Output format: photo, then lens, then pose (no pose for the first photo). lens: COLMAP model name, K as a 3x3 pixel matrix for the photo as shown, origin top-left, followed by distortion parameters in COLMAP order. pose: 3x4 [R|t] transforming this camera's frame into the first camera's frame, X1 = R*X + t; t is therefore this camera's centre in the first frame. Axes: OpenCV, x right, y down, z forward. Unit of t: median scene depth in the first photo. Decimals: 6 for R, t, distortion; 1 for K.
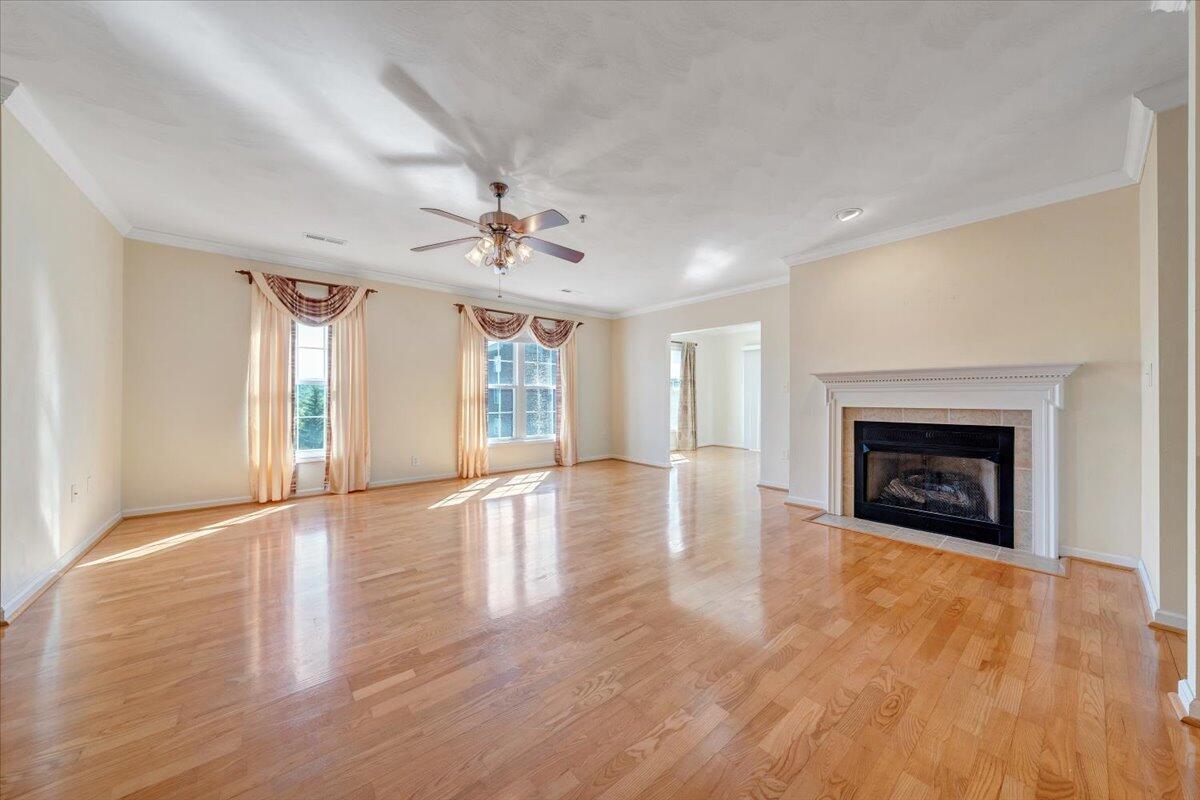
lens RADIAL K [[410.4, 0, 595.8], [0, 410.4, 398.2], [0, 0, 1]] dist [-0.001563, -0.000109]
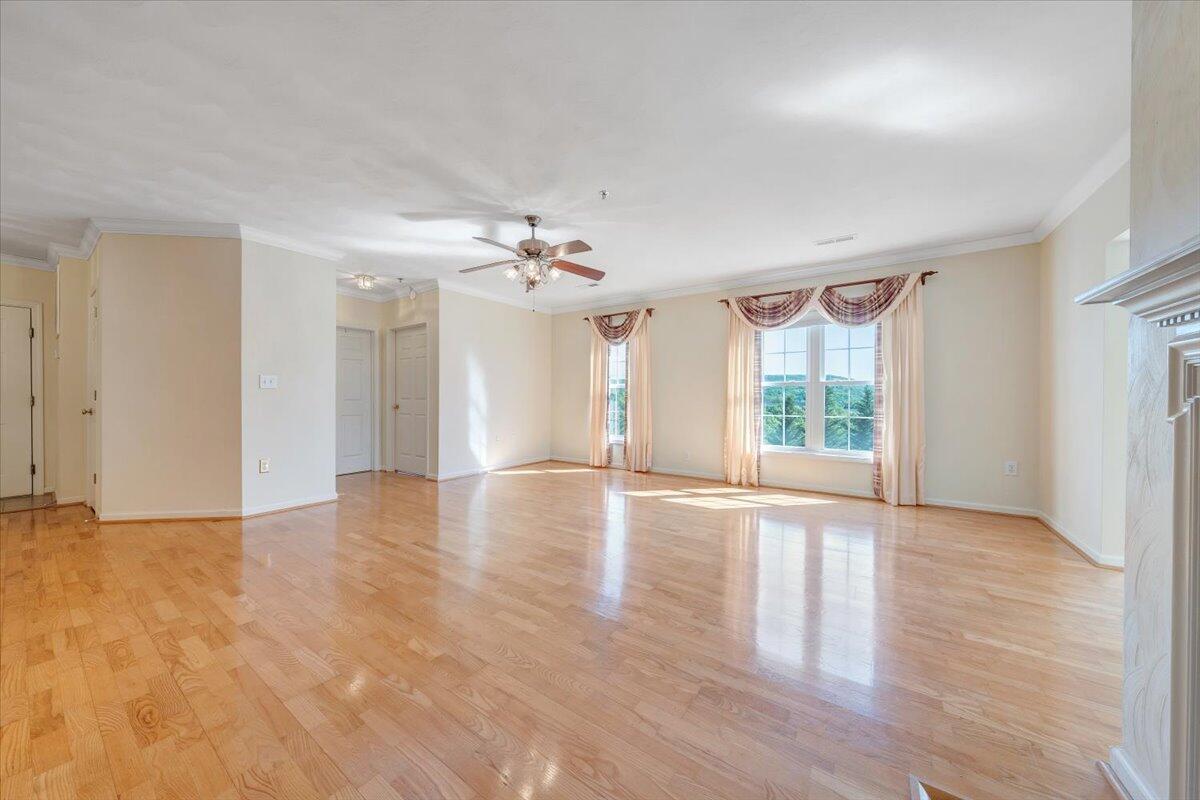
lens RADIAL K [[410.4, 0, 599.9], [0, 410.4, 399.4], [0, 0, 1]] dist [-0.001563, -0.000109]
pose [[0.271146, 0.001290, -0.962537, 0.615398], [-0.002410, 0.999997, 0.000662, 0.004108], [0.962535, 0.002140, 0.271148, 0.561095]]
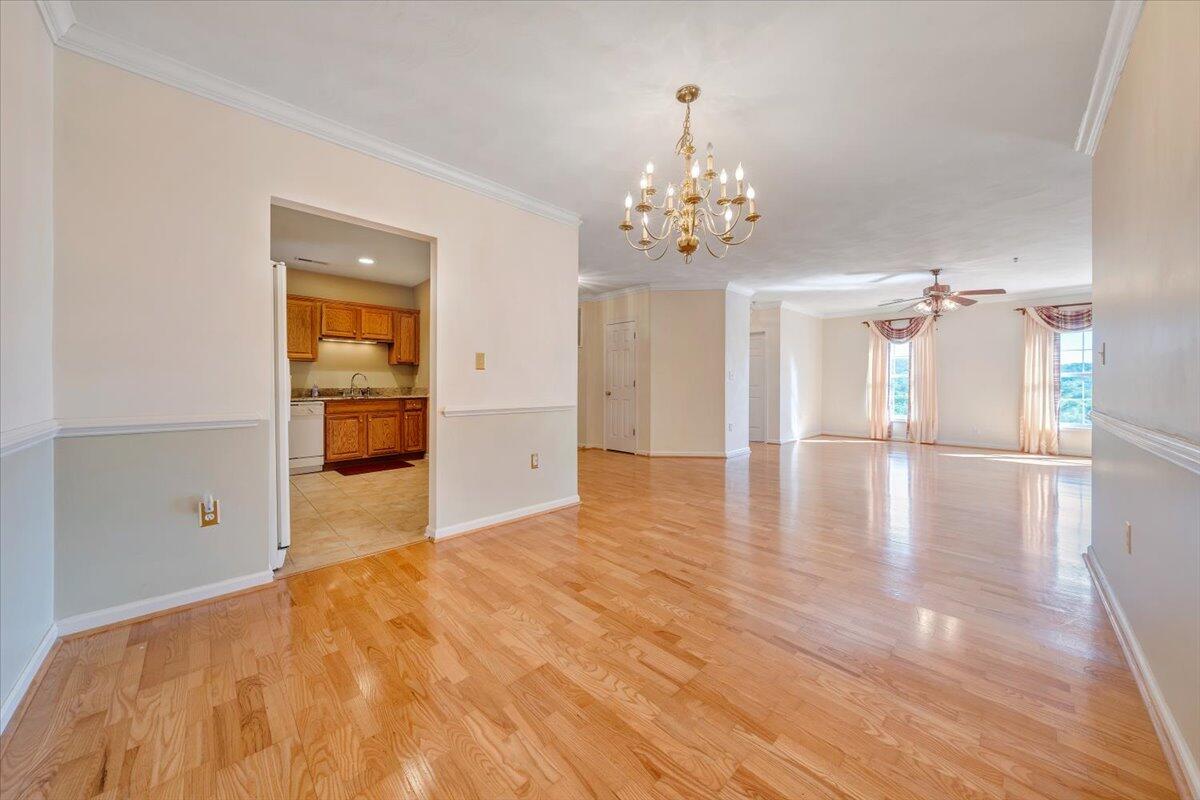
lens RADIAL K [[410.4, 0, 600.0], [0, 410.4, 386.5], [0, 0, 1]] dist [-0.001563, -0.000109]
pose [[0.078503, 0.002501, -0.996911, 0.949615], [-0.002759, 0.999994, 0.002292, 0.004518], [0.996910, 0.002571, 0.078510, -0.413154]]
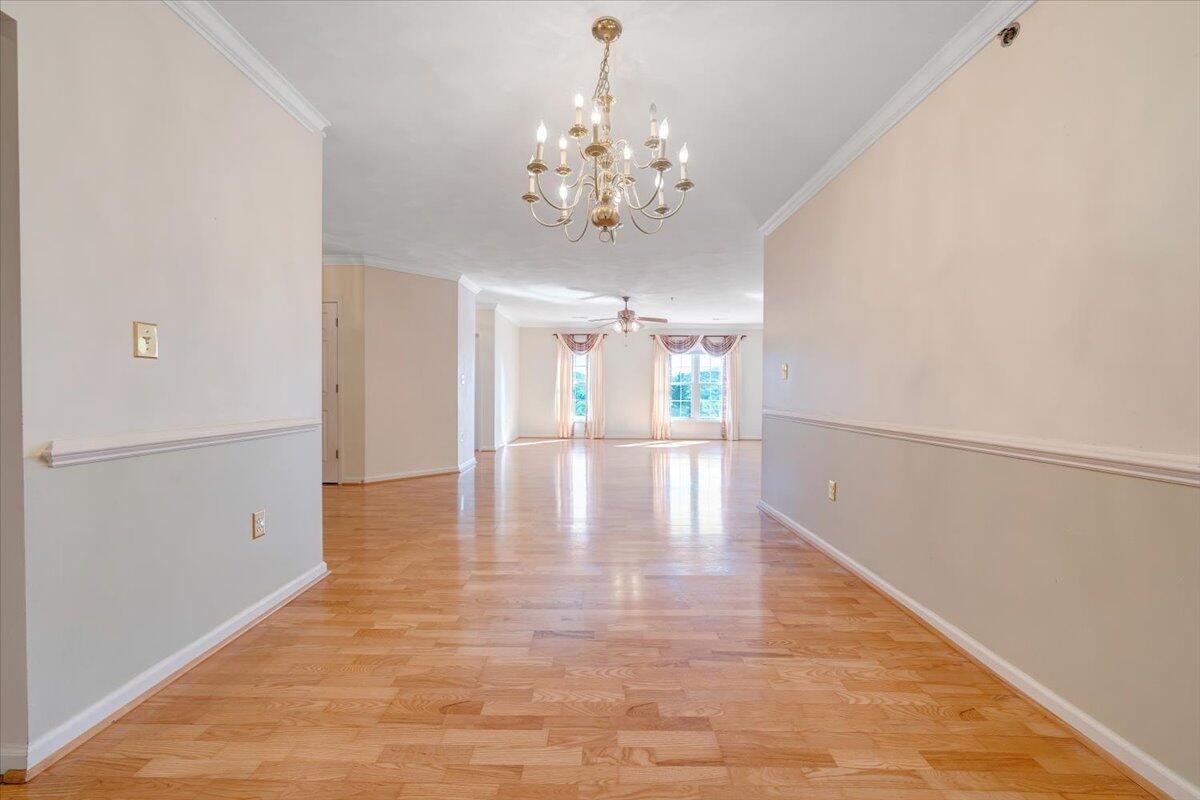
lens RADIAL K [[426.0, 0, 594.3], [0, 426.0, 398.8], [0, 0, 1]] dist [-0.002297, -0.000400]
pose [[0.762209, 0.015296, -0.647150, 0.744231], [-0.005241, 0.999834, 0.017460, 0.002825], [0.647310, -0.009917, 0.762162, -0.581542]]
